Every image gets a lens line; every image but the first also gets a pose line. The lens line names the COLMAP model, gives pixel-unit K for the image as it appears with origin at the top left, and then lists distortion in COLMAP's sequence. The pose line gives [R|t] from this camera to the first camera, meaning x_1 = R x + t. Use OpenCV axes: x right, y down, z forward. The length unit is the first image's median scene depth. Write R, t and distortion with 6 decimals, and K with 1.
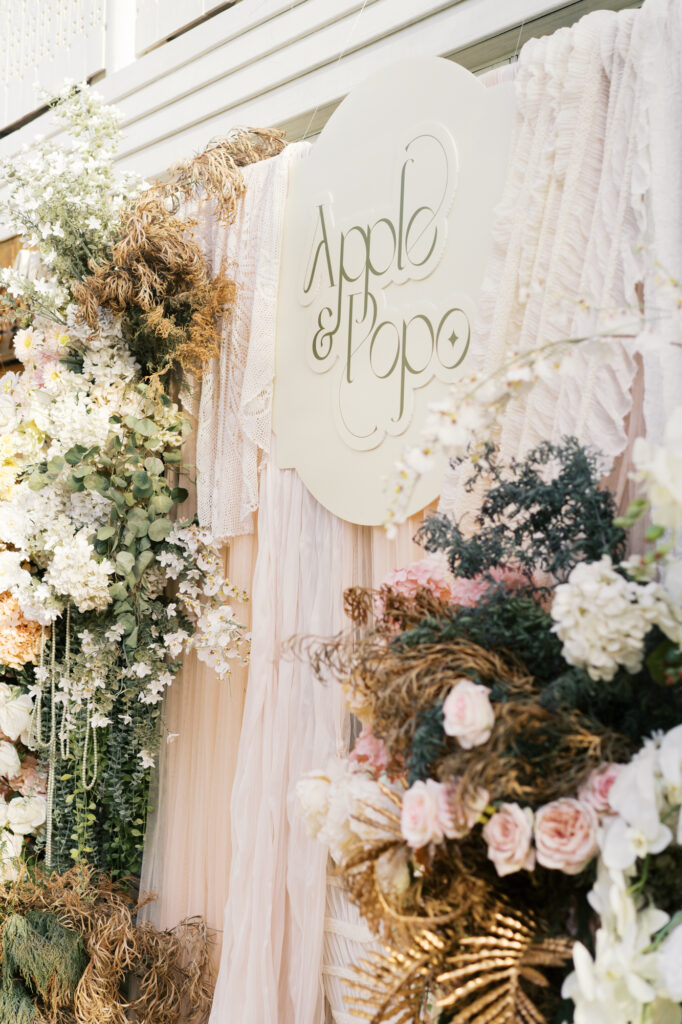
lens RADIAL K [[1597.7, 0, 341.0], [0, 1597.7, 512.0], [0, 0, 1]] dist [-0.022397, 0.001181]
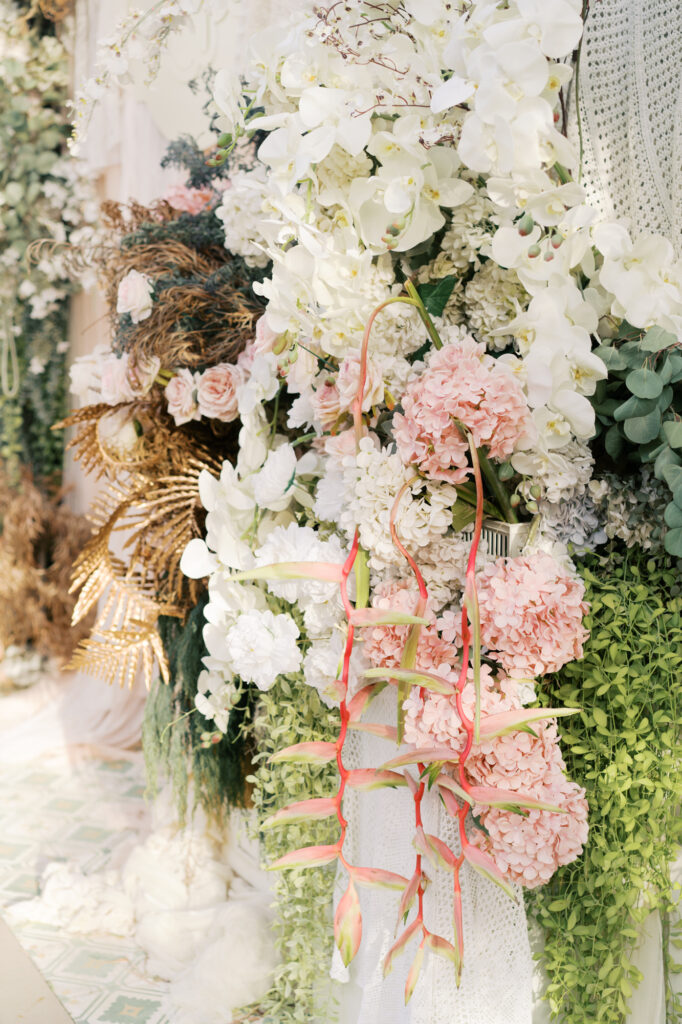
lens RADIAL K [[1597.7, 0, 341.0], [0, 1597.7, 512.0], [0, 0, 1]] dist [-0.022397, 0.001181]
pose [[0.996309, -0.014578, -0.084590, 0.328873], [0.032703, 0.975614, 0.217046, 0.024658], [0.079363, -0.219011, 0.972489, -0.226333]]
